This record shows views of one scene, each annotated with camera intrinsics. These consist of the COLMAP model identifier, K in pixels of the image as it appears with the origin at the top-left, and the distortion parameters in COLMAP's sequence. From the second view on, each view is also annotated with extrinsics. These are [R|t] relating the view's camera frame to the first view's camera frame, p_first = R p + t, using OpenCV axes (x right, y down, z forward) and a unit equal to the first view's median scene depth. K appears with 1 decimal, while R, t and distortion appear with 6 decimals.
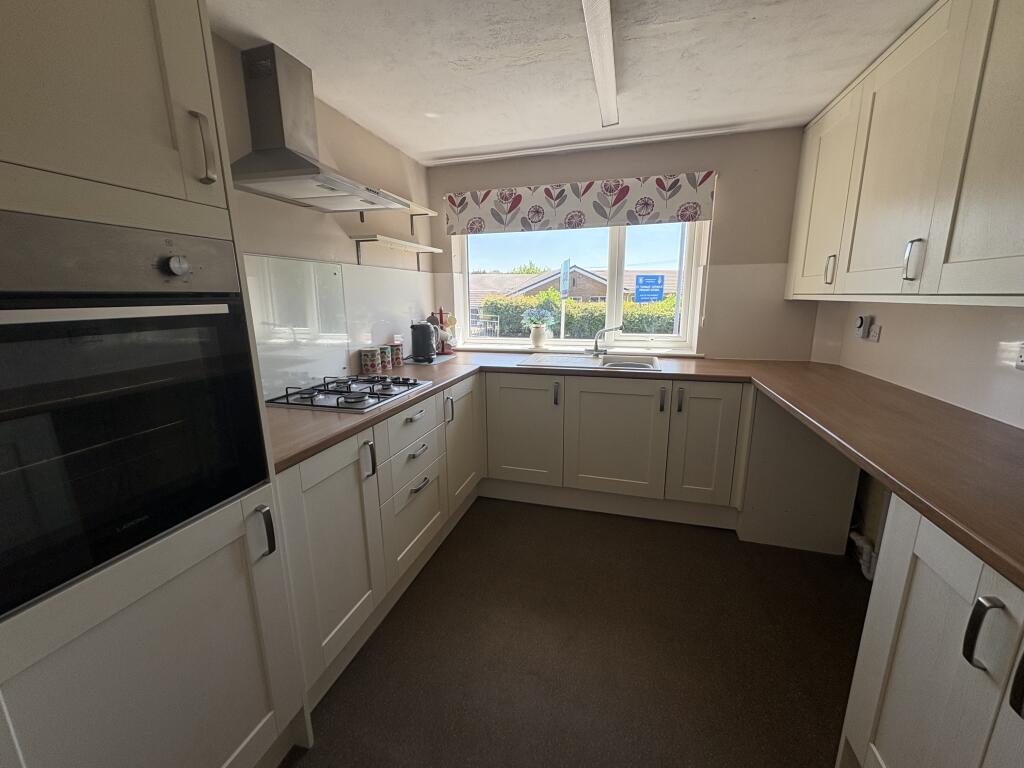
lens RADIAL K [[411.3, 0, 512.0], [0, 411.3, 383.8], [0, 0, 1]] dist [0.000741, -0.000192]
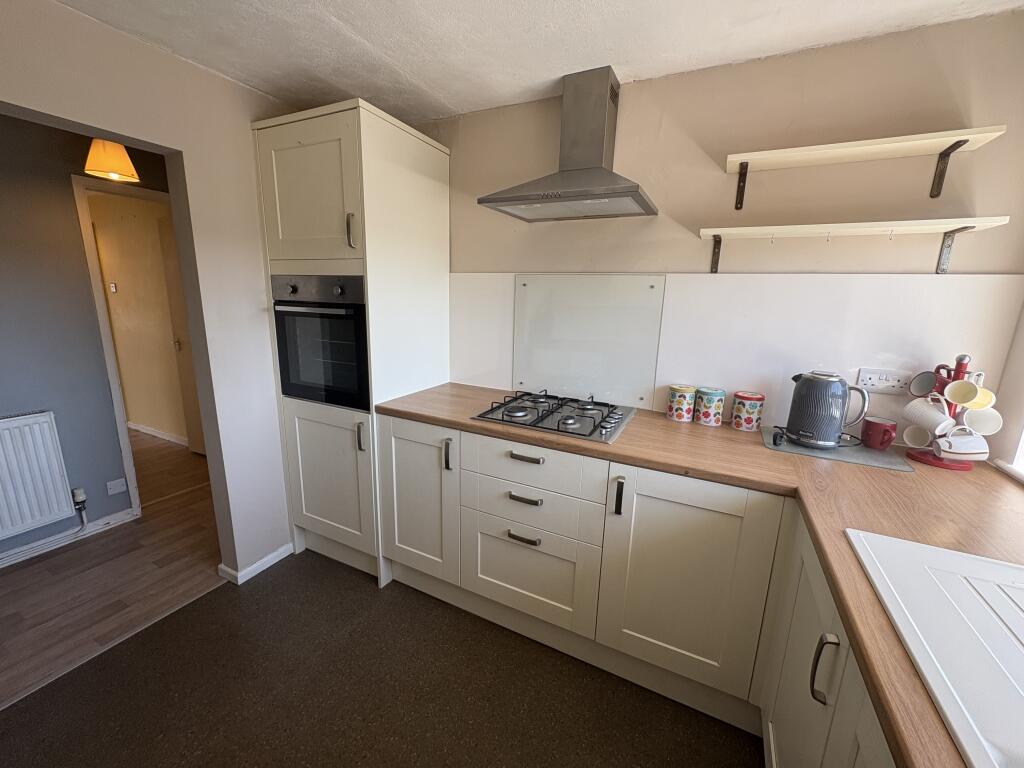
lens RADIAL K [[411.3, 0, 511.9], [0, 411.3, 389.7], [0, 0, 1]] dist [0.000741, -0.000192]
pose [[-0.185299, 0.215269, -0.958814, 0.534775], [-0.235113, 0.937661, 0.255957, -0.251349], [0.954142, 0.272858, -0.123135, 1.021422]]
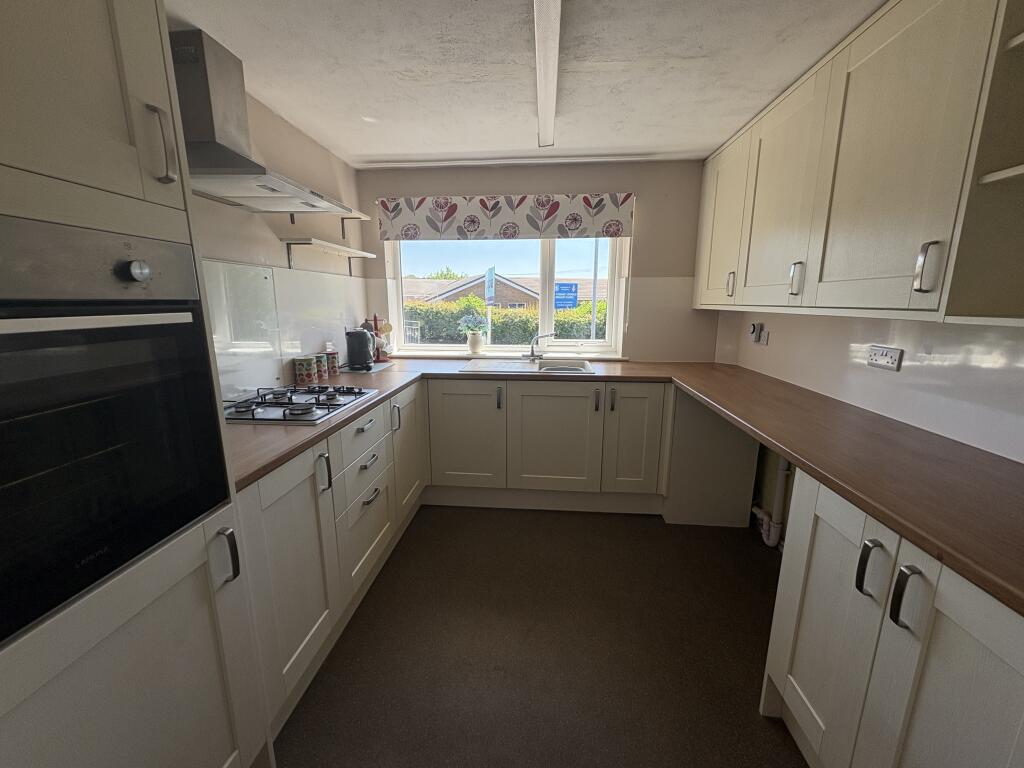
lens RADIAL K [[411.3, 0, 513.3], [0, 411.3, 384.1], [0, 0, 1]] dist [0.000741, -0.000192]
pose [[0.979959, -0.028631, 0.197132, -0.081285], [0.031090, 0.999472, -0.009392, -0.000206], [-0.196759, 0.015332, 0.980332, -0.027277]]
